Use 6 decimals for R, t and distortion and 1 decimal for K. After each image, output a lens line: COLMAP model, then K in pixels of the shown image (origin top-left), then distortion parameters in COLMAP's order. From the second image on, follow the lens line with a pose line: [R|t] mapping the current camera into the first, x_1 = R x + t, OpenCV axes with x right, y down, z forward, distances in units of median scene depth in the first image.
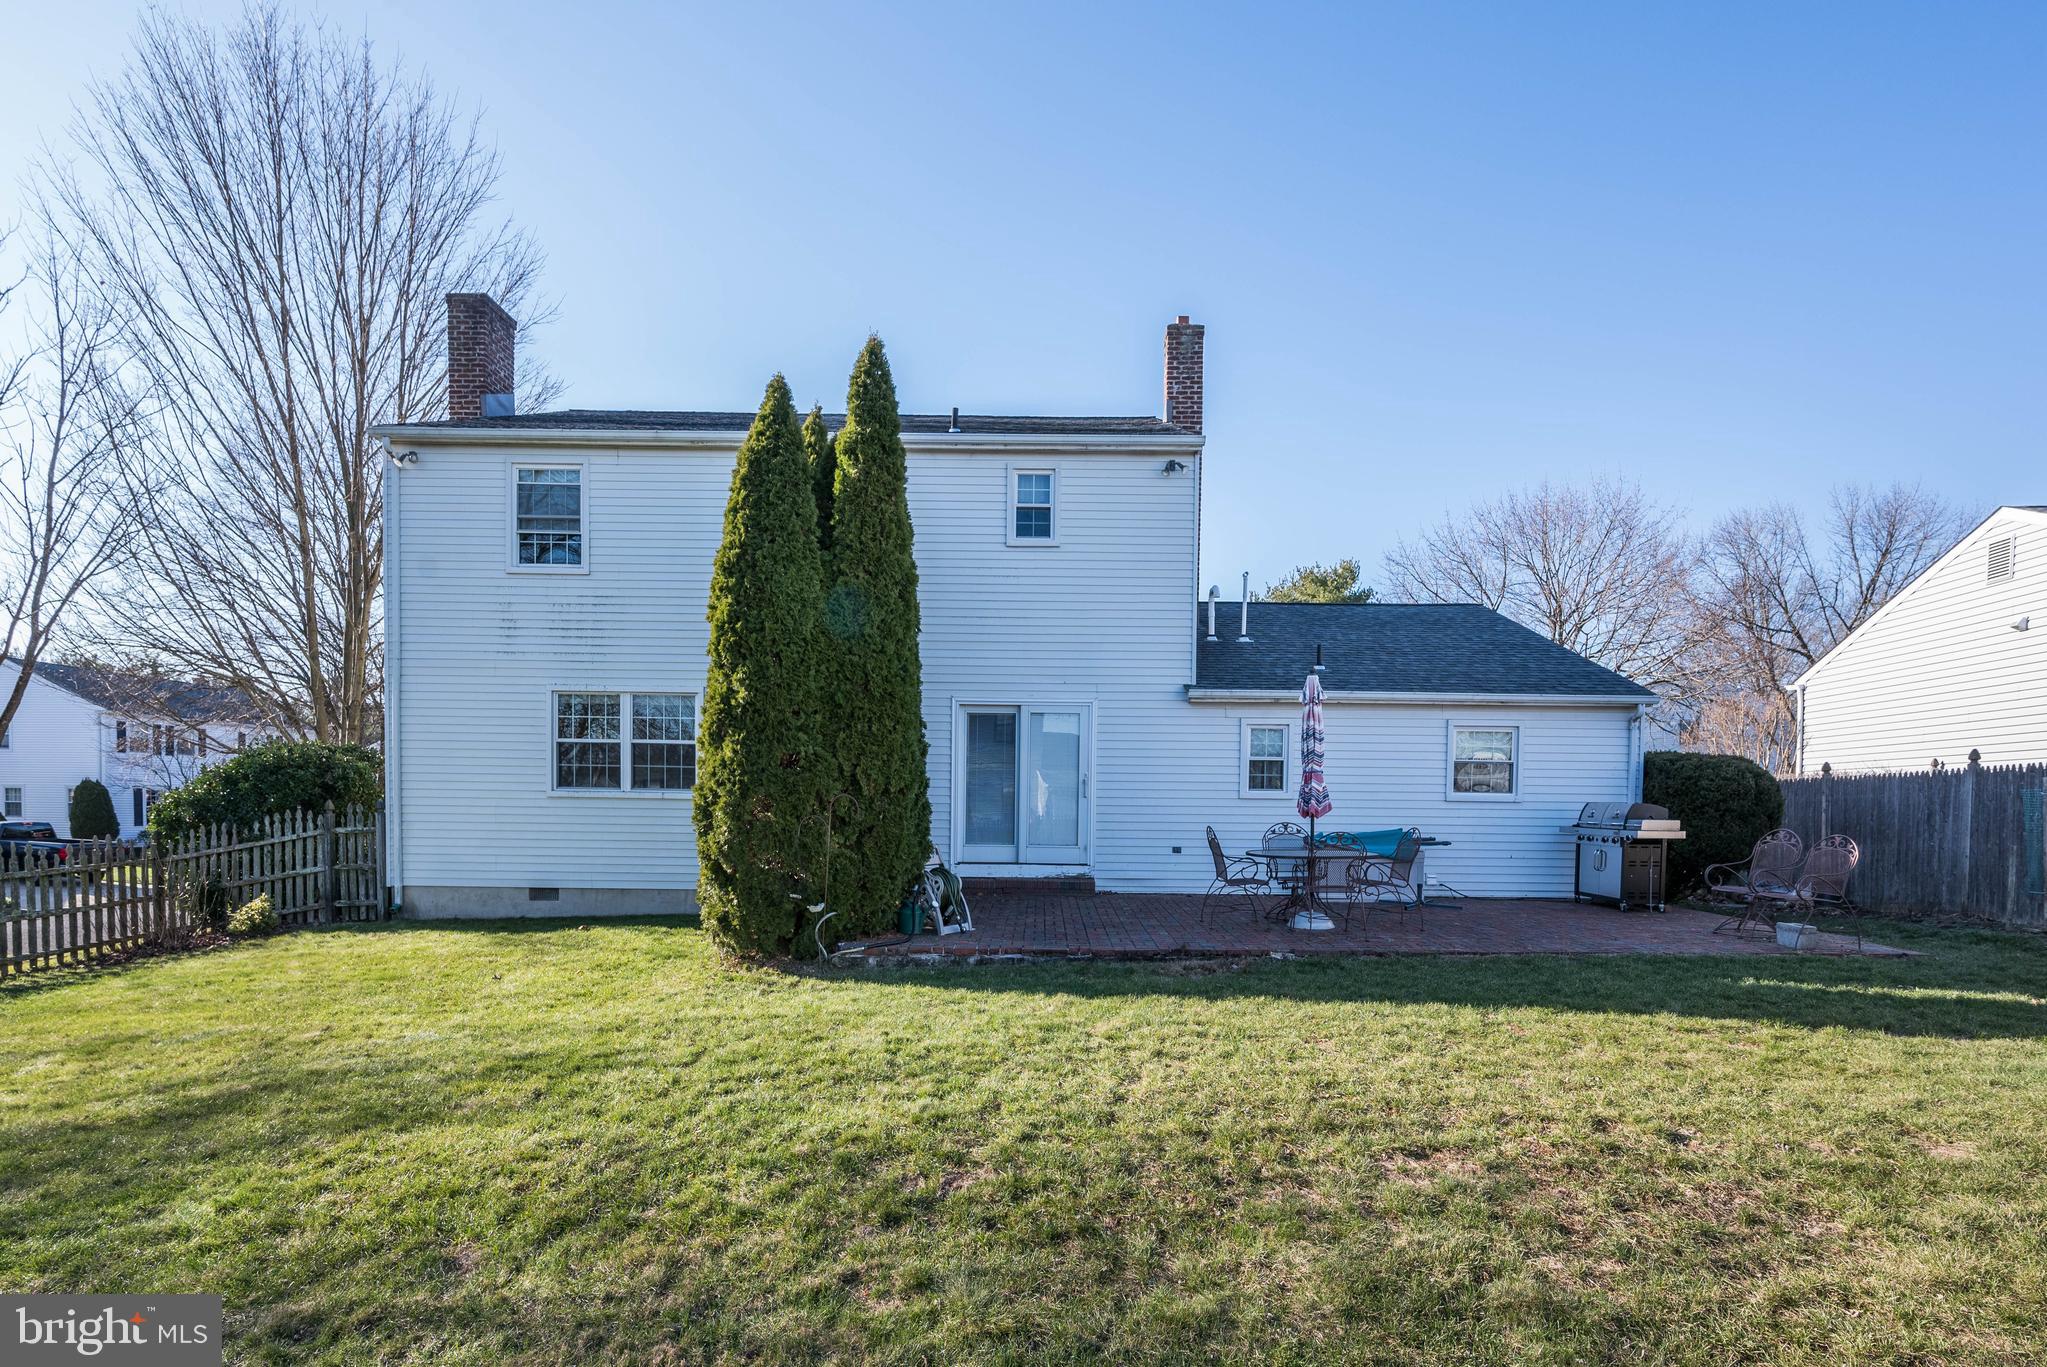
lens RADIAL K [[882.2, 0, 1038.0], [0, 882.2, 763.1], [0, 0, 1]] dist [-0.000709, 0.001653]
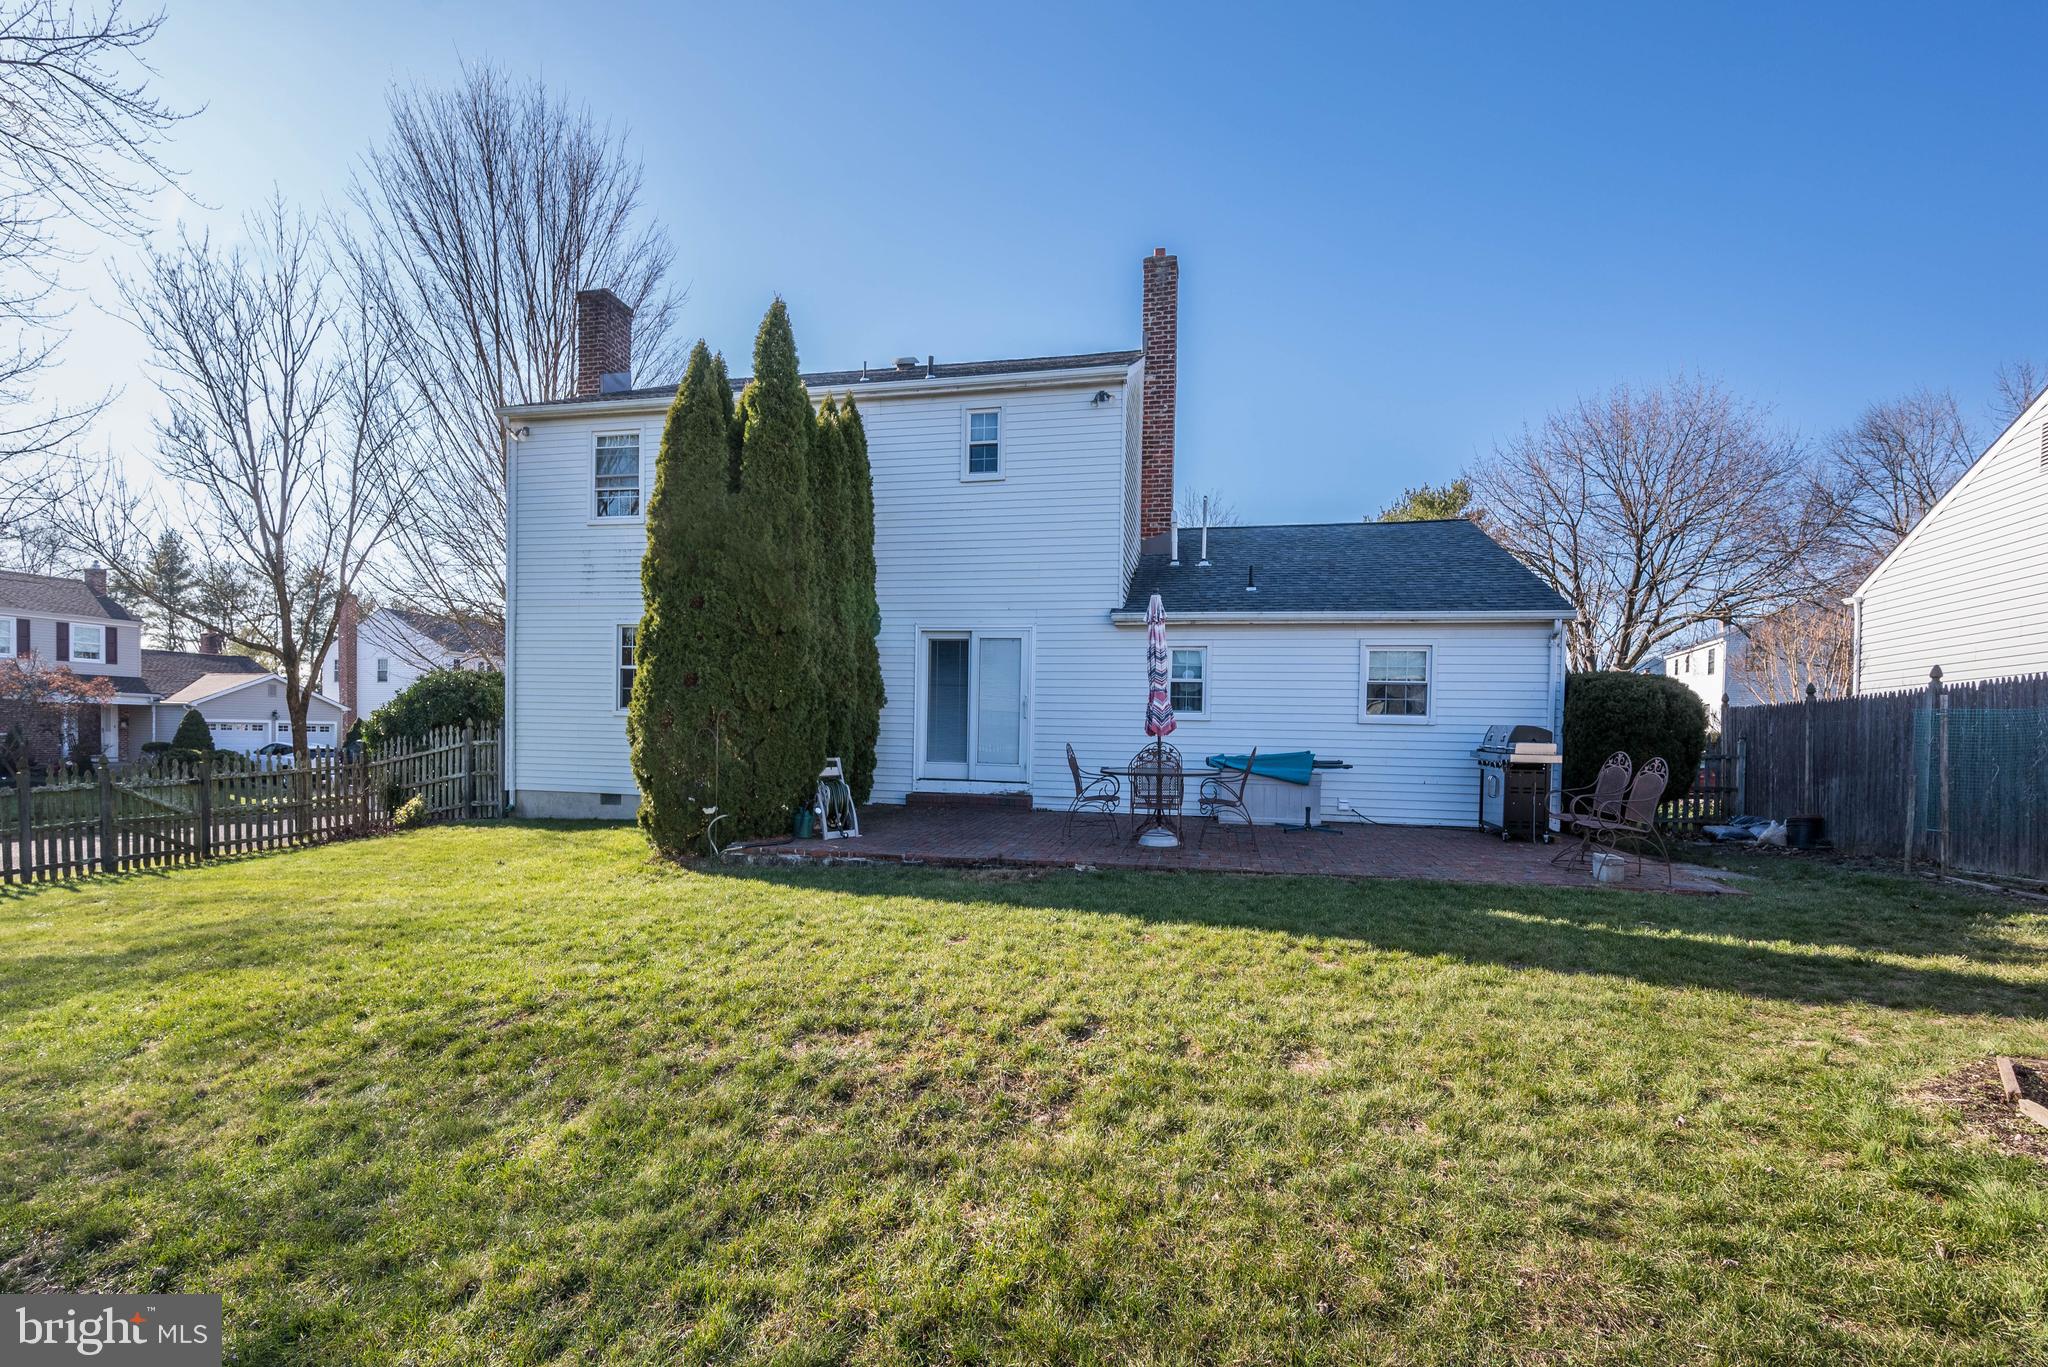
lens RADIAL K [[855.0, 0, 1024.1], [0, 855.0, 682.8], [0, 0, 1]] dist [0.001310, -0.000558]
pose [[0.979112, 0.000188, -0.203323, 0.291925], [-0.002990, 0.999905, -0.013472, 0.012029], [0.203301, 0.013799, 0.979019, 0.008823]]
